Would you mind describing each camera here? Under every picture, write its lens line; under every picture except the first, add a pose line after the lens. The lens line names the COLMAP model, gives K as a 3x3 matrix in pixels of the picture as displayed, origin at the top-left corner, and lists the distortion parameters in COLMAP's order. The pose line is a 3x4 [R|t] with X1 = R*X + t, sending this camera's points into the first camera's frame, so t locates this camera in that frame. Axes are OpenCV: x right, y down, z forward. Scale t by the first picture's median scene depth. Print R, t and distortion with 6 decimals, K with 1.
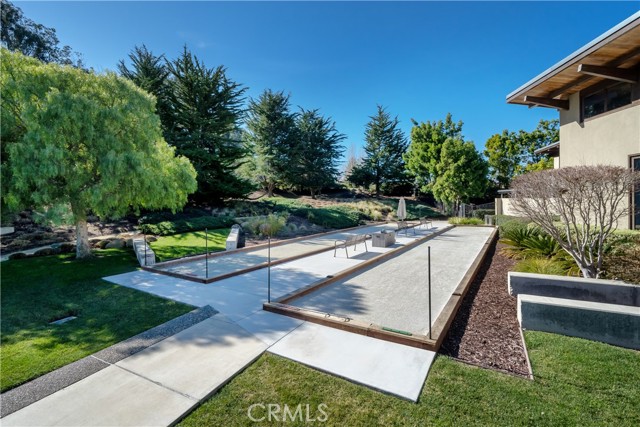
lens RADIAL K [[283.3, 0, 321.0], [0, 283.3, 198.3], [0, 0, 1]] dist [0.000539, 0.001045]
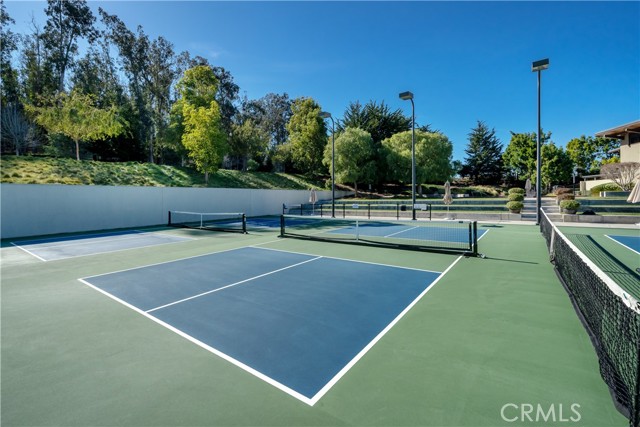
lens RADIAL K [[283.3, 0, 300.8], [0, 283.3, 194.8], [0, 0, 1]] dist [0.000539, 0.001045]
pose [[0.984043, -0.000425, -0.177928, -0.535615], [-0.001020, 0.999967, -0.008031, 0.072481], [0.177925, 0.008084, 0.984011, -0.706737]]
